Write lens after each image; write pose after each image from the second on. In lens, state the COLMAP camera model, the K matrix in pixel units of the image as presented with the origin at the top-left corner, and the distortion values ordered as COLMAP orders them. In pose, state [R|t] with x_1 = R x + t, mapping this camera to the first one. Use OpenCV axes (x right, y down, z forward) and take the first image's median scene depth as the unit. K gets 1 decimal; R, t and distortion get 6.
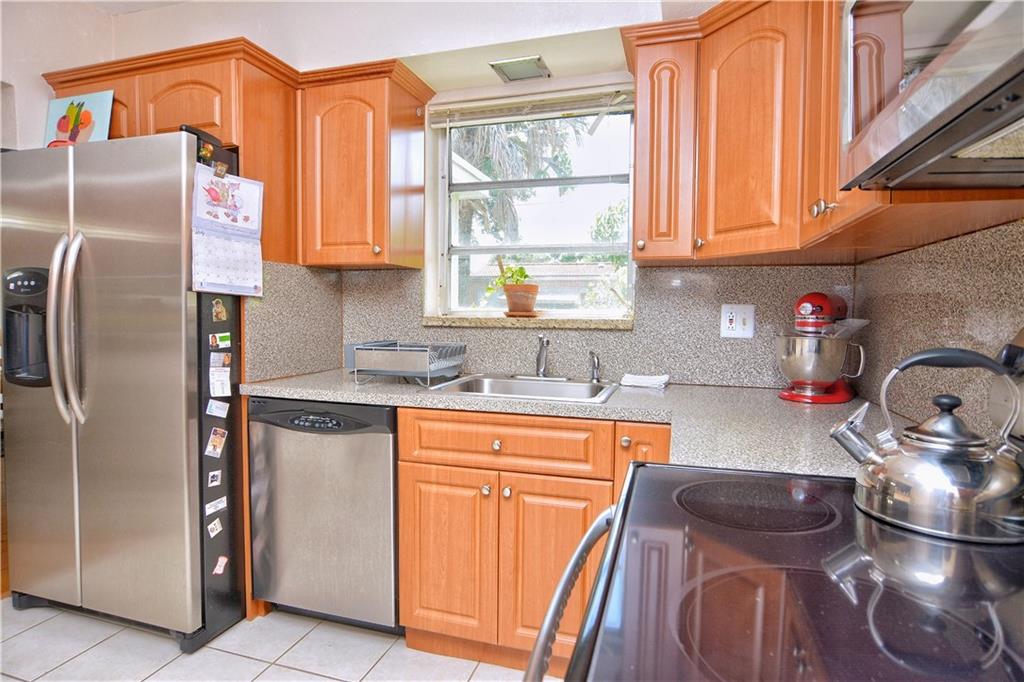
lens RADIAL K [[551.3, 0, 511.3], [0, 551.3, 340.2], [0, 0, 1]] dist [-0.027347, 0.001420]
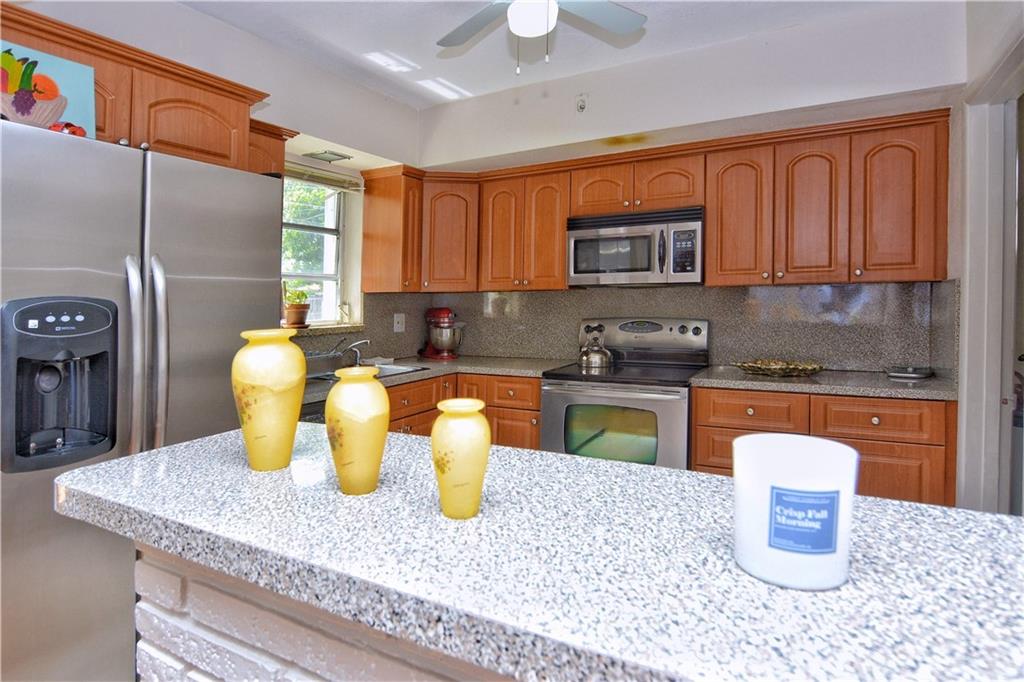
lens RADIAL K [[551.3, 0, 507.8], [0, 551.3, 335.1], [0, 0, 1]] dist [-0.027347, 0.001420]
pose [[0.214397, -0.071785, 0.974105, -1.461850], [0.057878, 0.996477, 0.060695, -0.092802], [-0.975030, 0.043367, 0.217797, 0.268985]]
